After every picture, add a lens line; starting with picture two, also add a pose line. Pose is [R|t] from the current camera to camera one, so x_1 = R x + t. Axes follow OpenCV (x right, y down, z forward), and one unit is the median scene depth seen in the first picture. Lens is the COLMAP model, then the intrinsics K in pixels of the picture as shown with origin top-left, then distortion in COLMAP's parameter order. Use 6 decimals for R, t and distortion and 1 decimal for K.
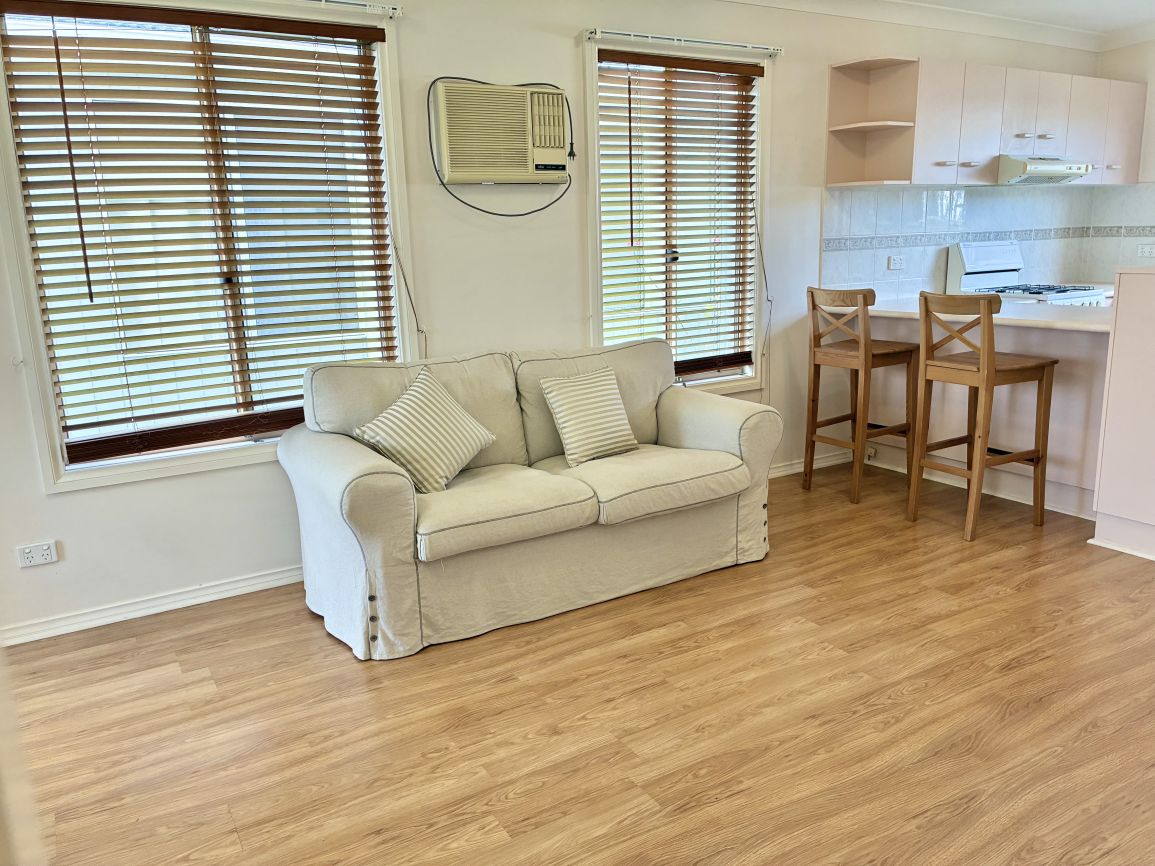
lens RADIAL K [[860.7, 0, 577.5], [0, 860.7, 433.0], [0, 0, 1]] dist [0.032056, -0.000442]
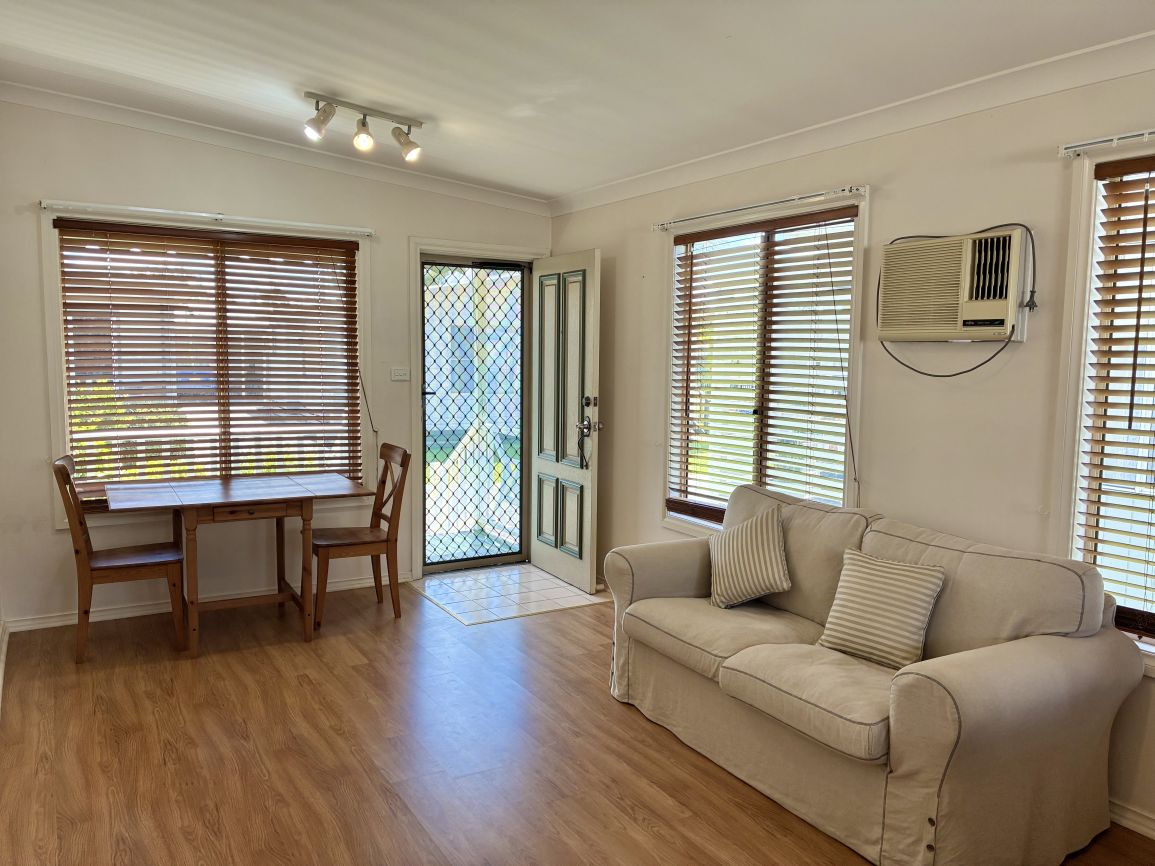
lens RADIAL K [[860.7, 0, 577.5], [0, 860.7, 433.0], [0, 0, 1]] dist [0.032056, -0.000442]
pose [[0.021418, 0.117252, -0.992871, 0.955255], [-0.273021, 0.956038, 0.107013, -0.223218], [0.961770, 0.268782, 0.052489, 0.719193]]
